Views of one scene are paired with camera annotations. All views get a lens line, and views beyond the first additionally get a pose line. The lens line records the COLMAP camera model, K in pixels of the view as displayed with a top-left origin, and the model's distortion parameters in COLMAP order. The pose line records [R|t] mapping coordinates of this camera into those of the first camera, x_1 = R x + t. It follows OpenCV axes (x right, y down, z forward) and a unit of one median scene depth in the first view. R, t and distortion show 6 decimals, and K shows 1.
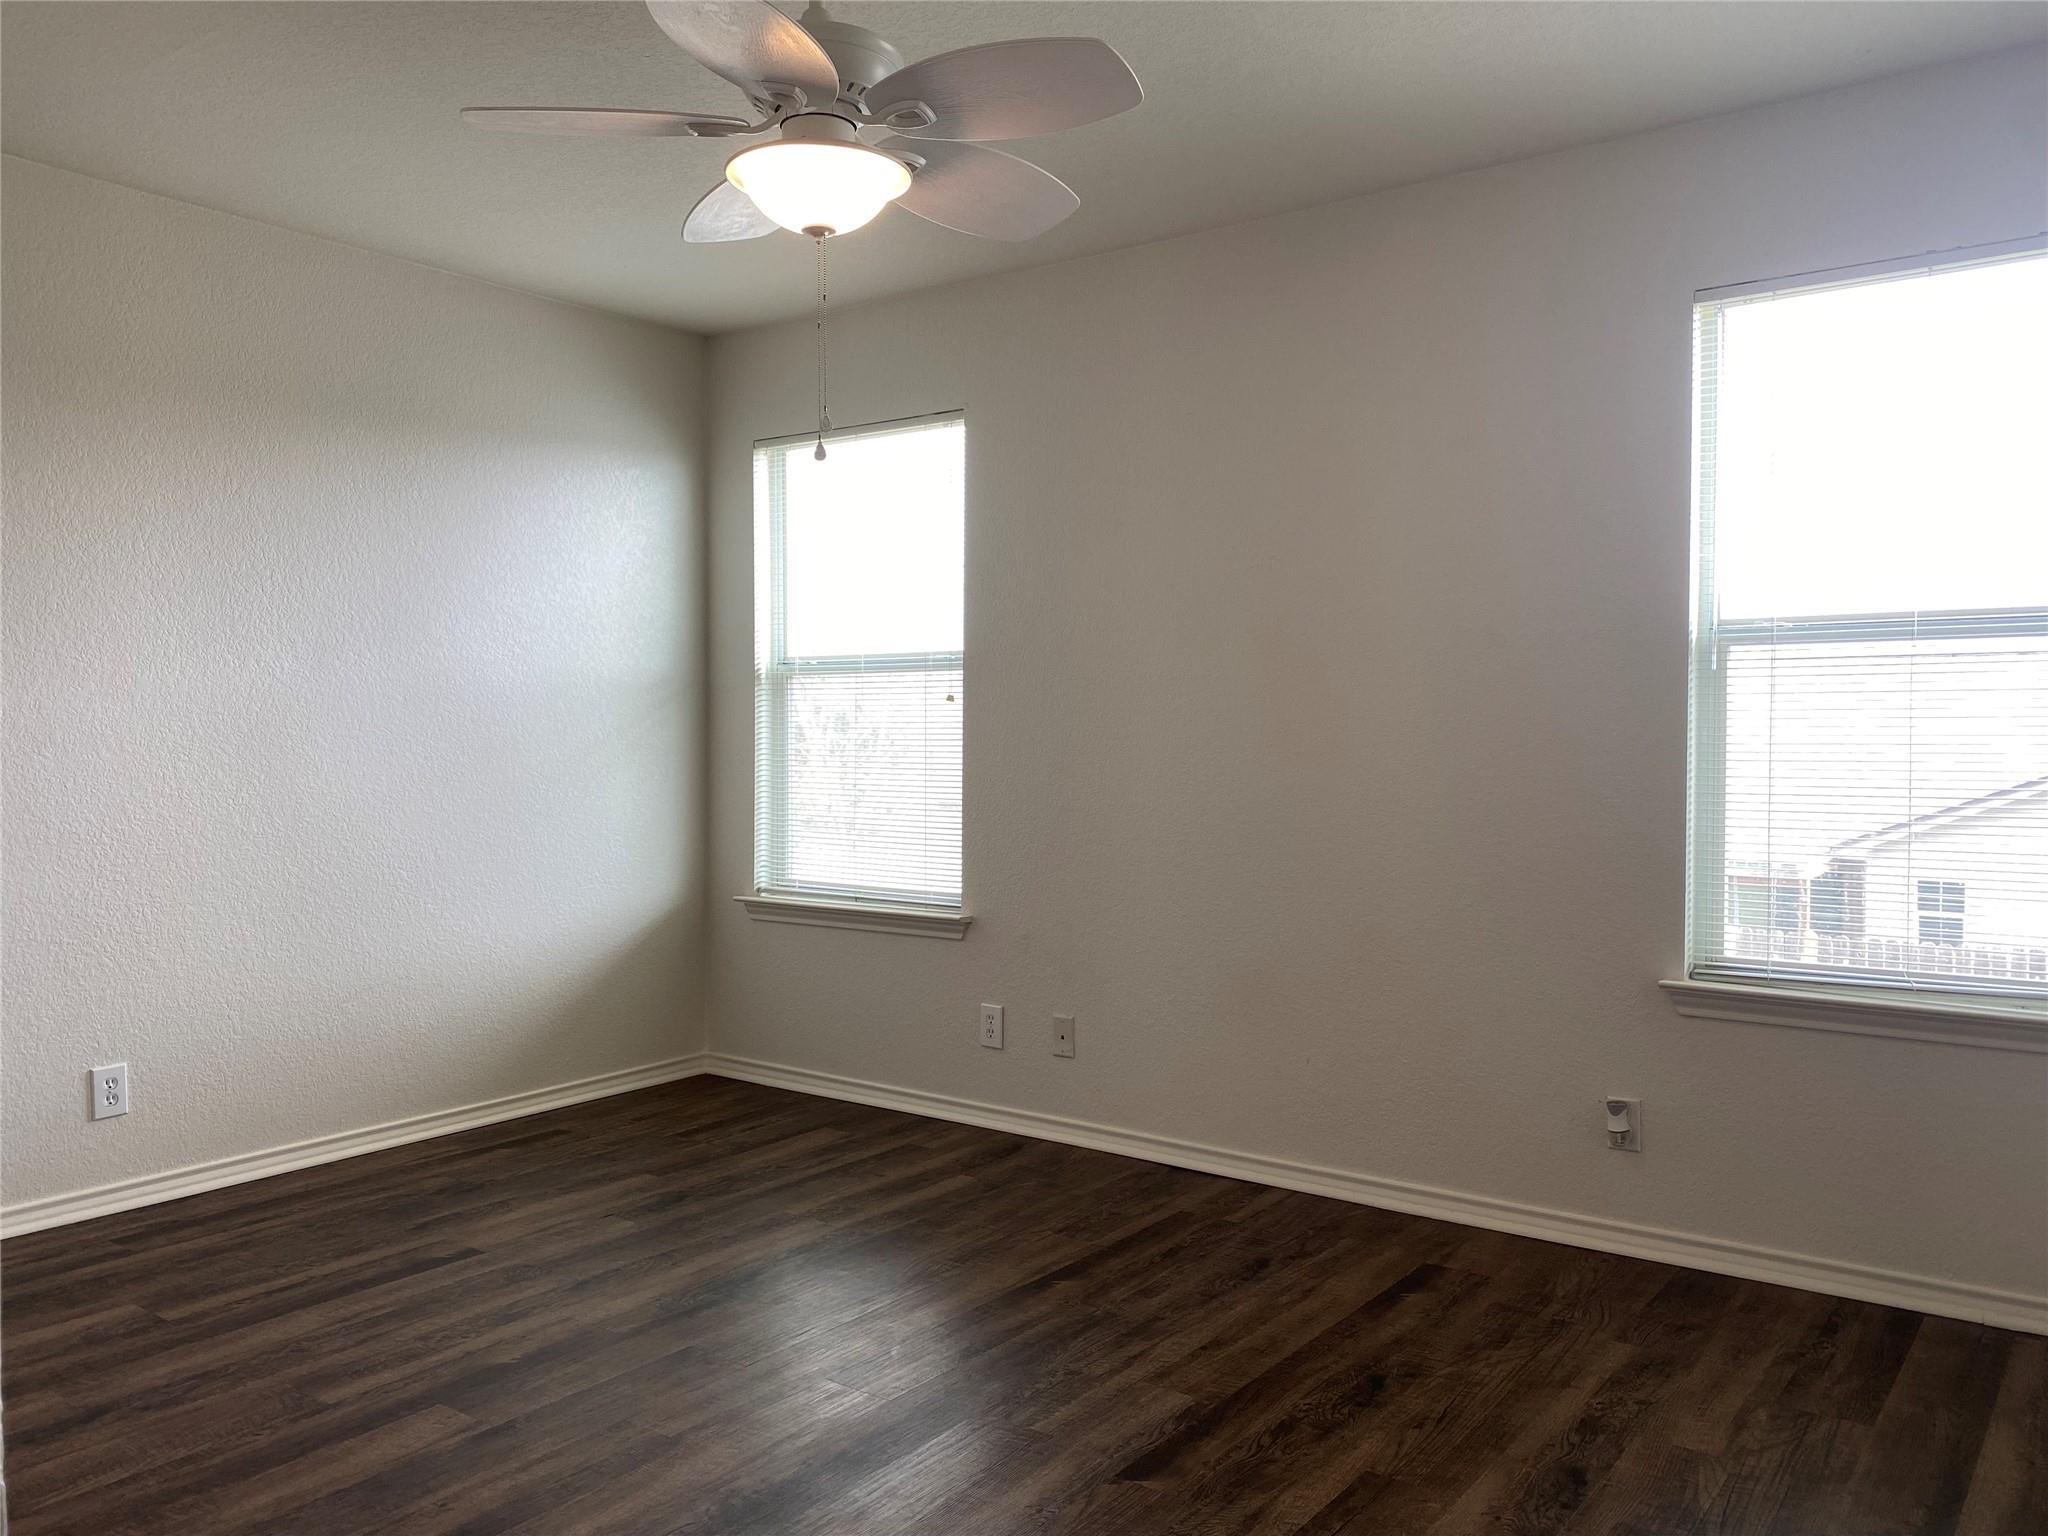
lens RADIAL K [[1565.6, 0, 1022.6], [0, 1565.6, 729.5], [0, 0, 1]] dist [0.118280, -0.299904]
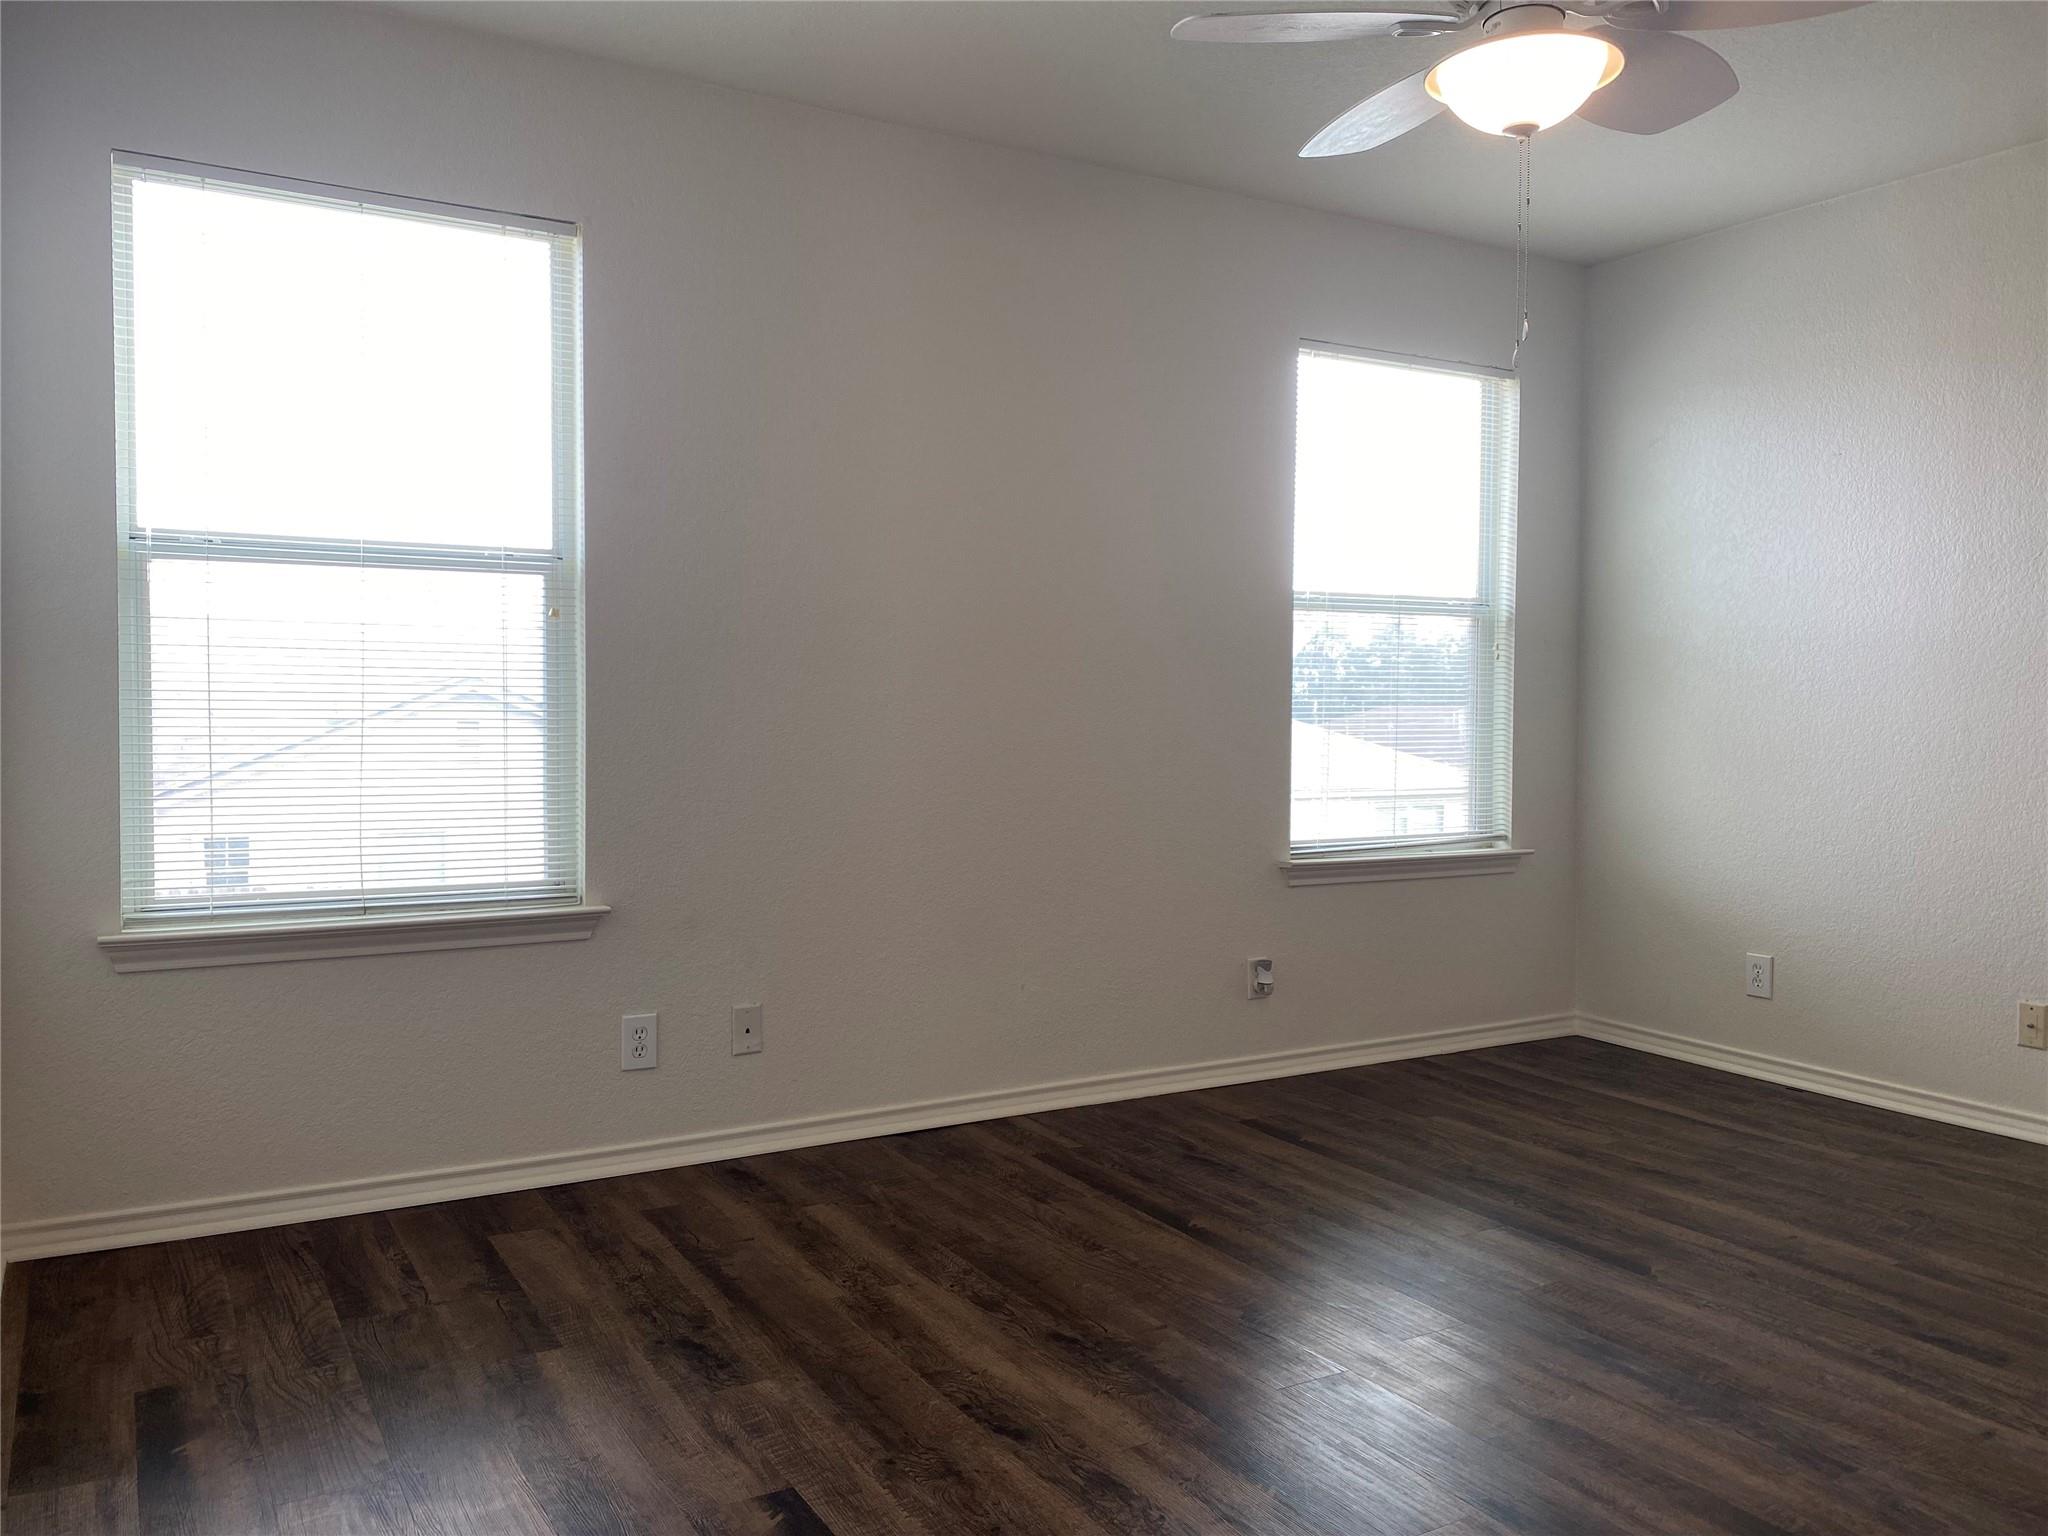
lens RADIAL K [[1582.1, 0, 1033.4], [0, 1582.1, 756.1], [0, 0, 1]] dist [0.045415, -0.060853]
pose [[0.384269, -0.032553, 0.922647, -0.764233], [-0.004612, 0.999298, 0.037179, 0.020748], [-0.923210, -0.018542, 0.383849, 0.602598]]
